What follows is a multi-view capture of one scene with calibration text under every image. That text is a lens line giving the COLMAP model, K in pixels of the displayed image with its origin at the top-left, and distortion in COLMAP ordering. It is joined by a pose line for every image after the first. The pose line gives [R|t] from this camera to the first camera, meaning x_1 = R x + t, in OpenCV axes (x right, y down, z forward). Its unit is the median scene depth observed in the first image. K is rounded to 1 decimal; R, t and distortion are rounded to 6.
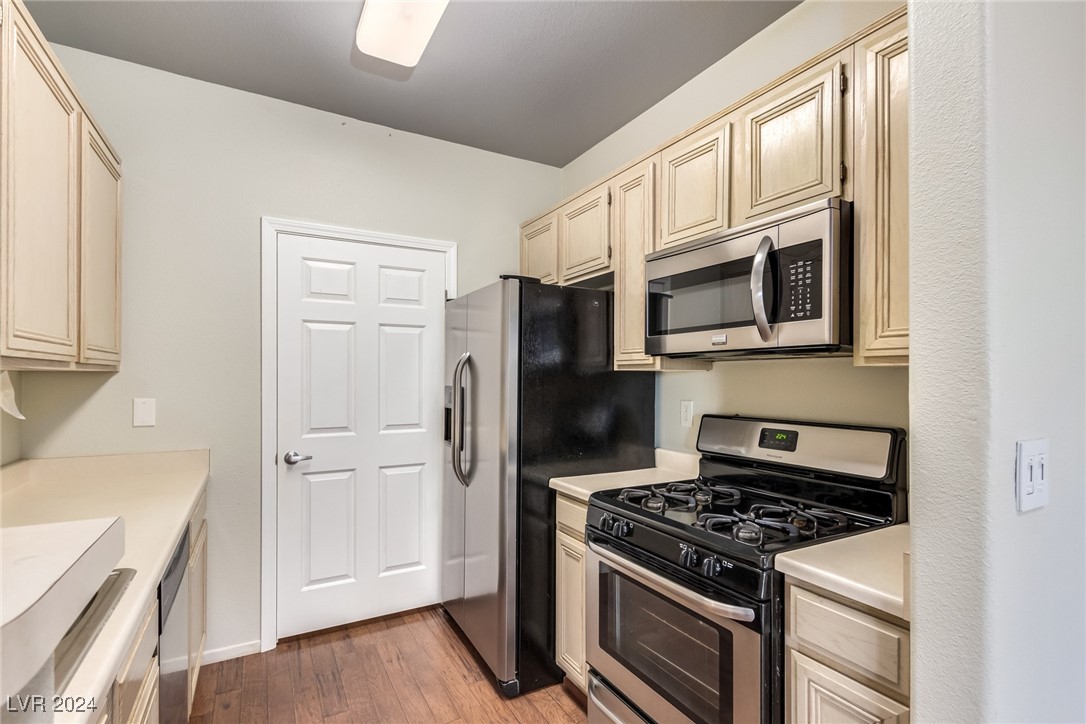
lens RADIAL K [[502.1, 0, 547.3], [0, 502.1, 372.3], [0, 0, 1]] dist [-0.004795, -0.000278]
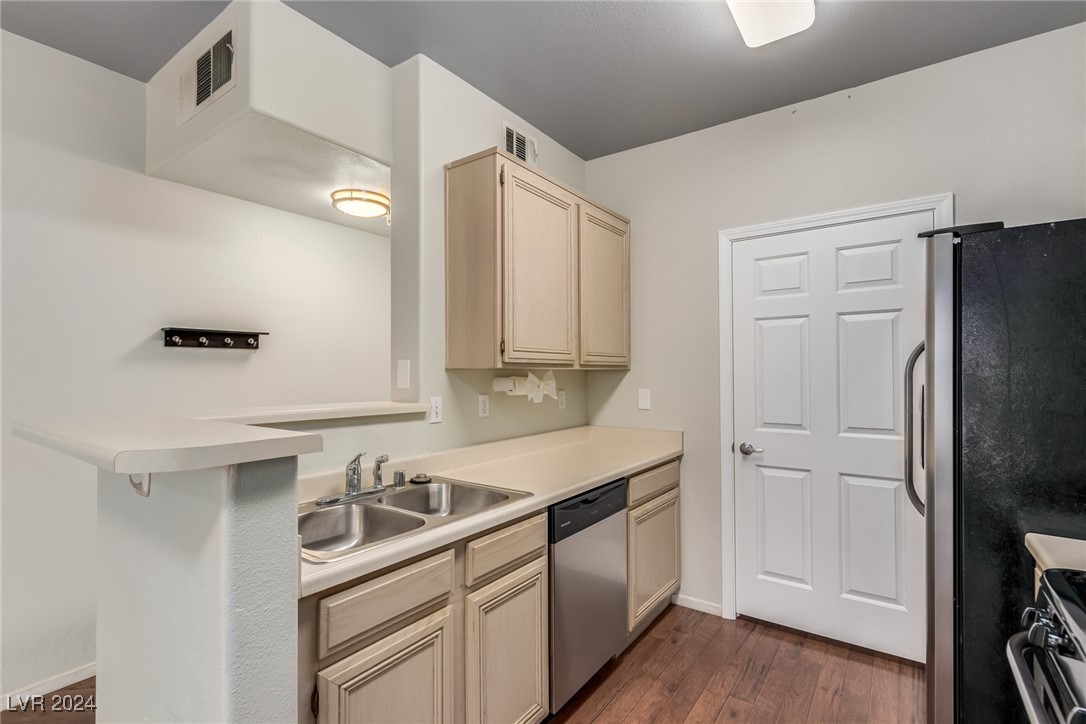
lens RADIAL K [[502.1, 0, 538.7], [0, 502.1, 364.4], [0, 0, 1]] dist [-0.004795, -0.000278]
pose [[0.404137, -0.017784, -0.914526, 0.295974], [0.012318, 0.999826, -0.013999, 0.000707], [0.914616, -0.005608, 0.404285, 0.165227]]
